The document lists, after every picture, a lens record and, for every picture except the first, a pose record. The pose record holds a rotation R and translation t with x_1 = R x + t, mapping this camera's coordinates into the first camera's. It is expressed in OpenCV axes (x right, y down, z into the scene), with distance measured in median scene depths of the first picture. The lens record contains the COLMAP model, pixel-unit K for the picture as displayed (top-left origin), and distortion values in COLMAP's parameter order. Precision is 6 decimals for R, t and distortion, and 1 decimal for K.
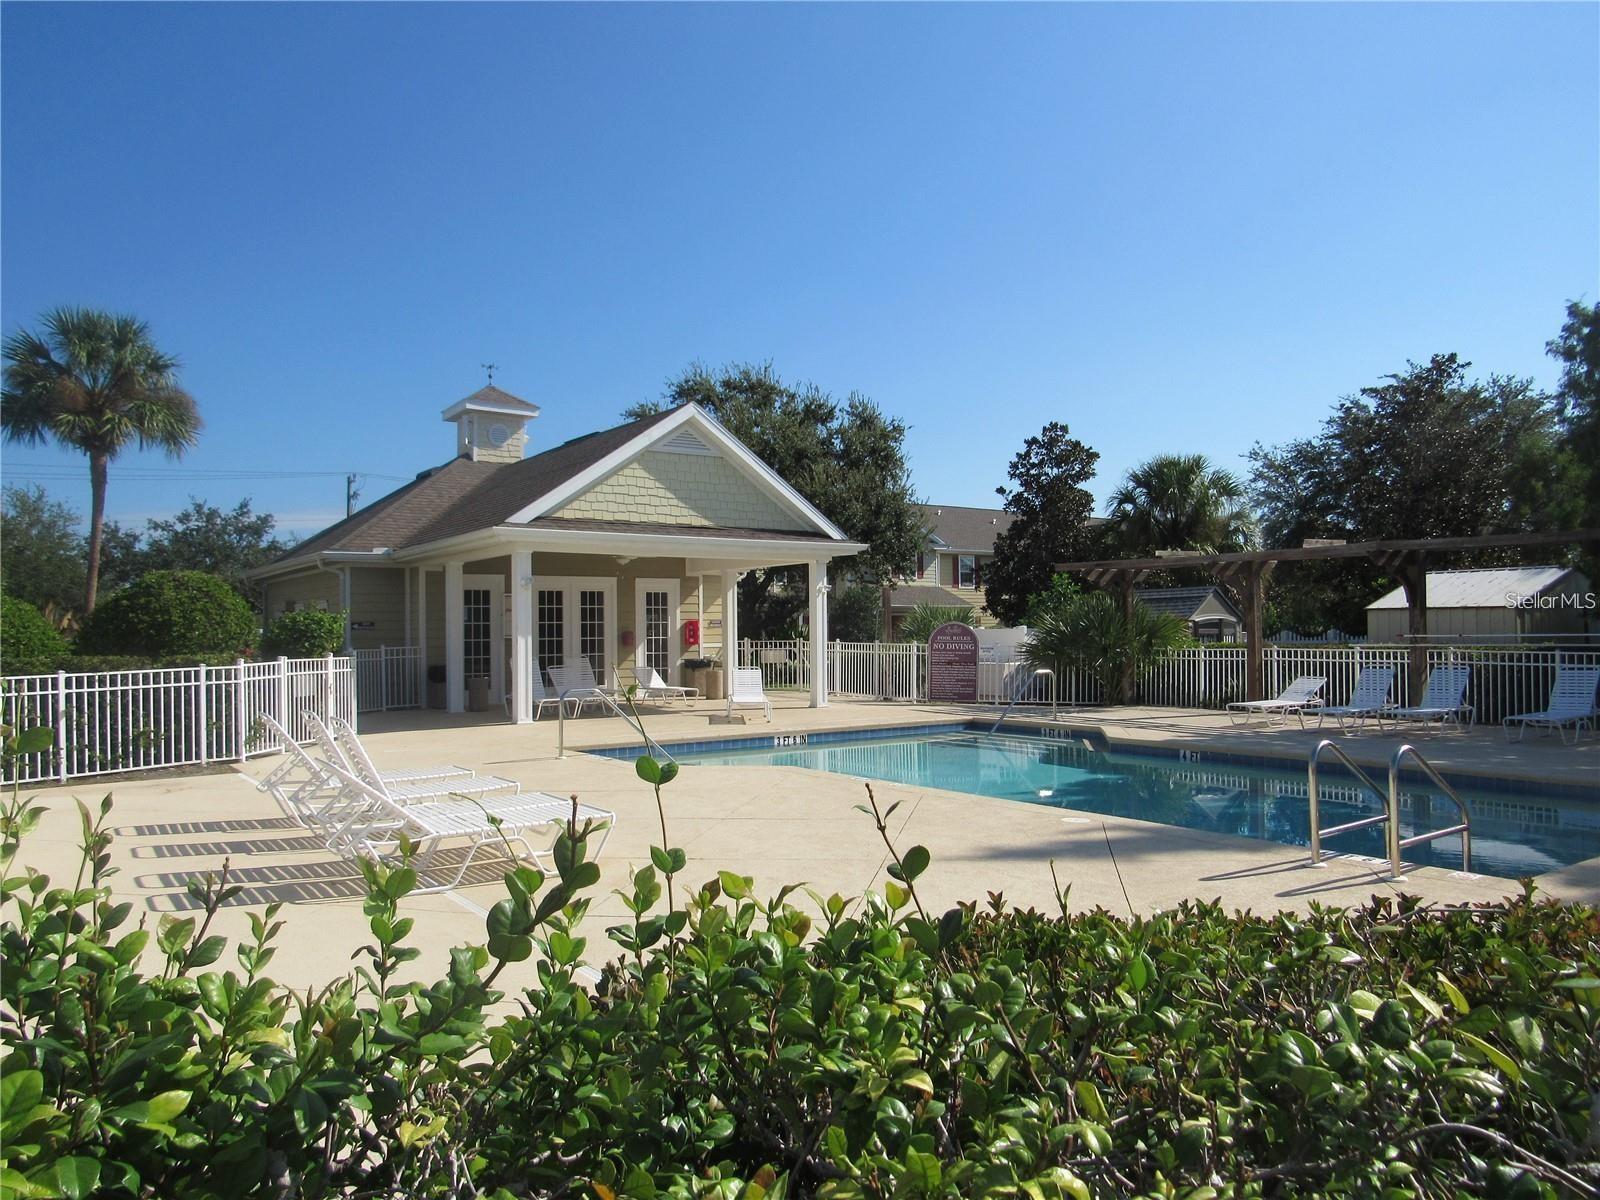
lens RADIAL K [[1136.9, 0, 804.3], [0, 1136.9, 644.5], [0, 0, 1]] dist [-0.029859, -0.000038]
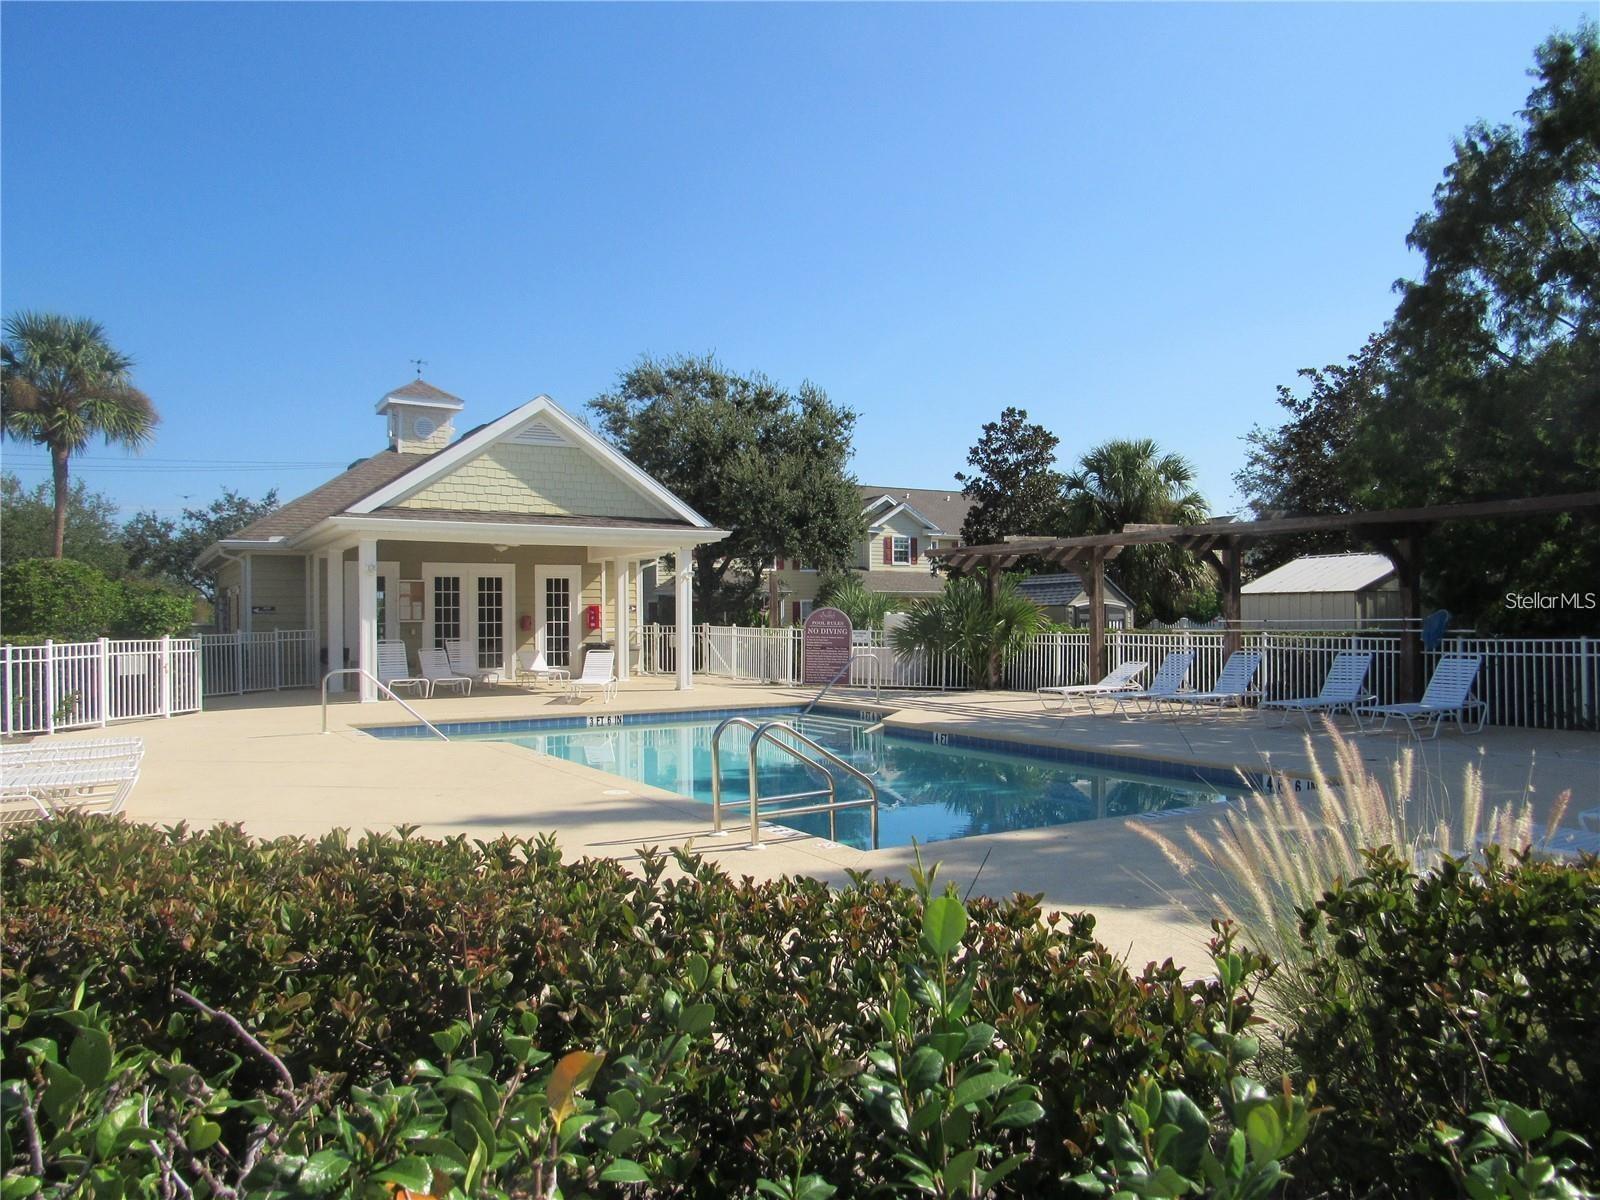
lens RADIAL K [[1136.9, 0, 761.6], [0, 1136.9, 631.3], [0, 0, 1]] dist [-0.029859, -0.000038]
pose [[0.997409, 0.002396, -0.071899, 0.128796], [-0.002365, 0.999997, 0.000510, 0.001265], [0.071900, -0.000339, 0.997412, -0.016458]]
